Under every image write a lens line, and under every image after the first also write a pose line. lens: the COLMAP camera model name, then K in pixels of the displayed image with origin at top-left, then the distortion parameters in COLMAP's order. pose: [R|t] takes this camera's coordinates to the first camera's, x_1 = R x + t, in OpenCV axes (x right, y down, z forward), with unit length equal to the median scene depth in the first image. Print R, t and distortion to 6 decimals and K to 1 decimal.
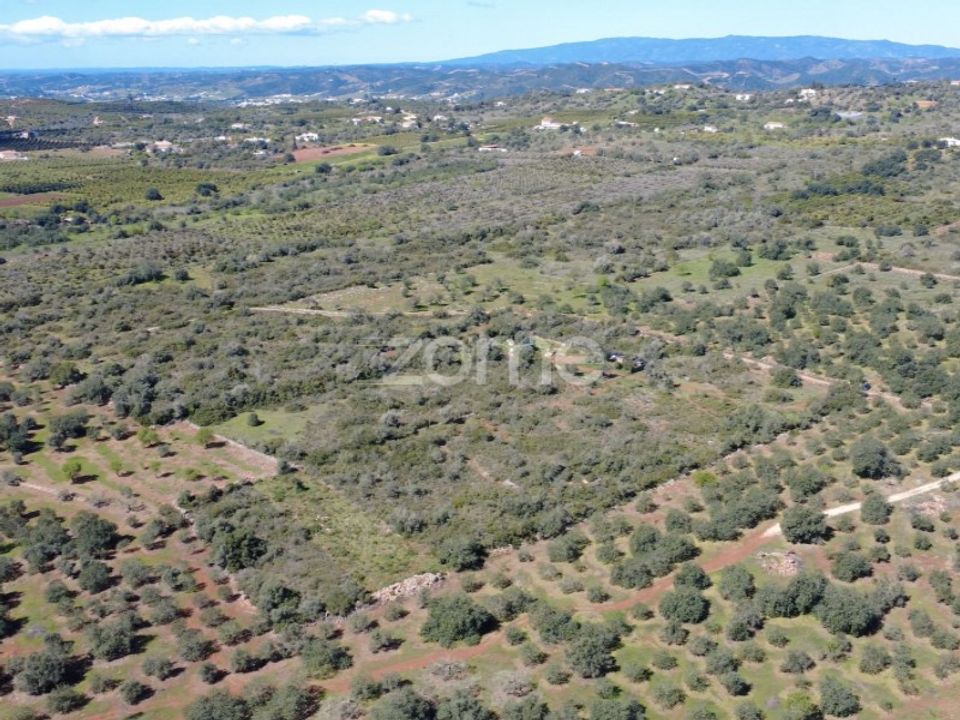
lens RADIAL K [[1040.7, 0, 480.0], [0, 1040.7, 360.0], [0, 0, 1]] dist [0.009108, 0.008313]
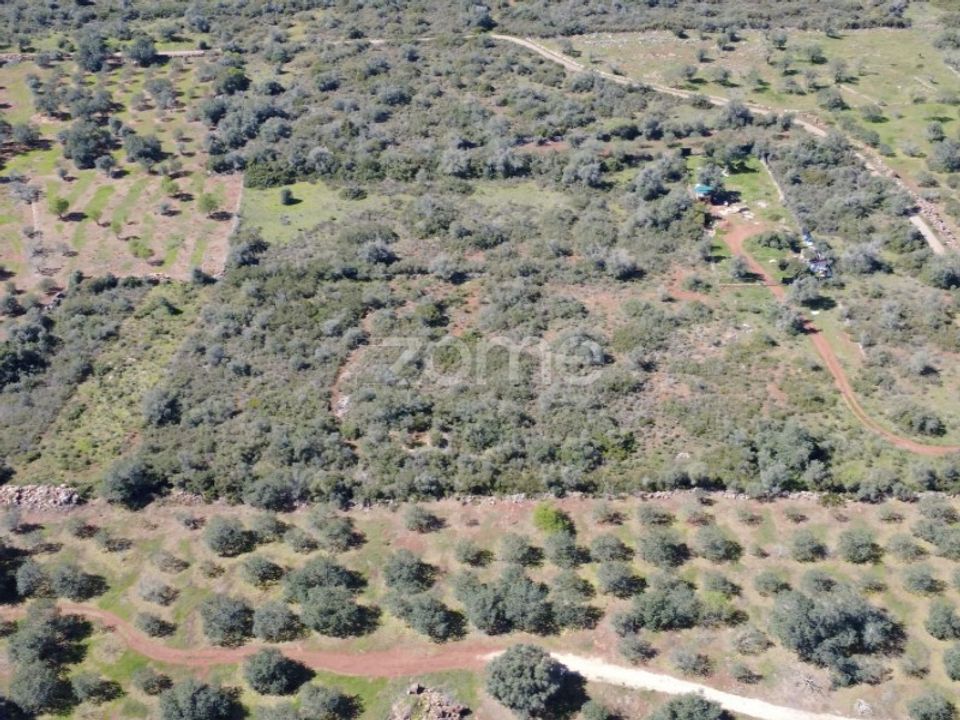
lens RADIAL K [[1040.7, 0, 480.0], [0, 1040.7, 360.0], [0, 0, 1]] dist [0.009108, 0.008313]
pose [[0.750448, 0.373668, -0.545161, 0.335535], [-0.175483, 0.907884, 0.380725, -0.139664], [0.637207, -0.190048, 0.746892, 0.358932]]
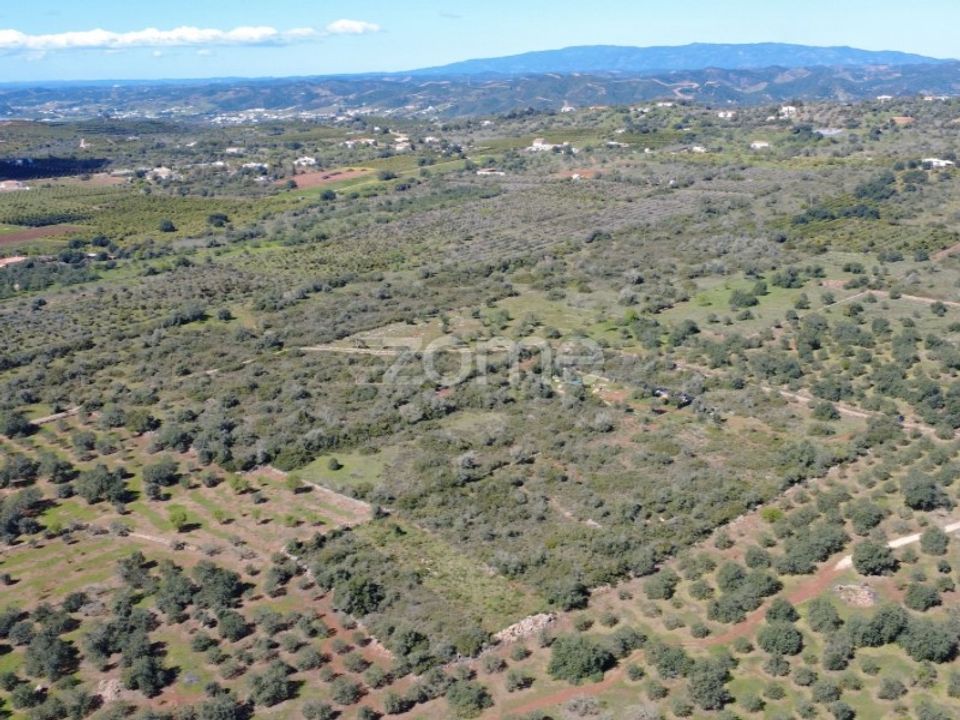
lens RADIAL K [[1040.7, 0, 480.0], [0, 1040.7, 360.0], [0, 0, 1]] dist [0.009108, 0.008313]
pose [[0.999251, -0.020279, 0.032953, -0.082412], [0.020425, 0.999783, -0.004094, -0.033081], [-0.032863, 0.004764, 0.999449, -0.051041]]
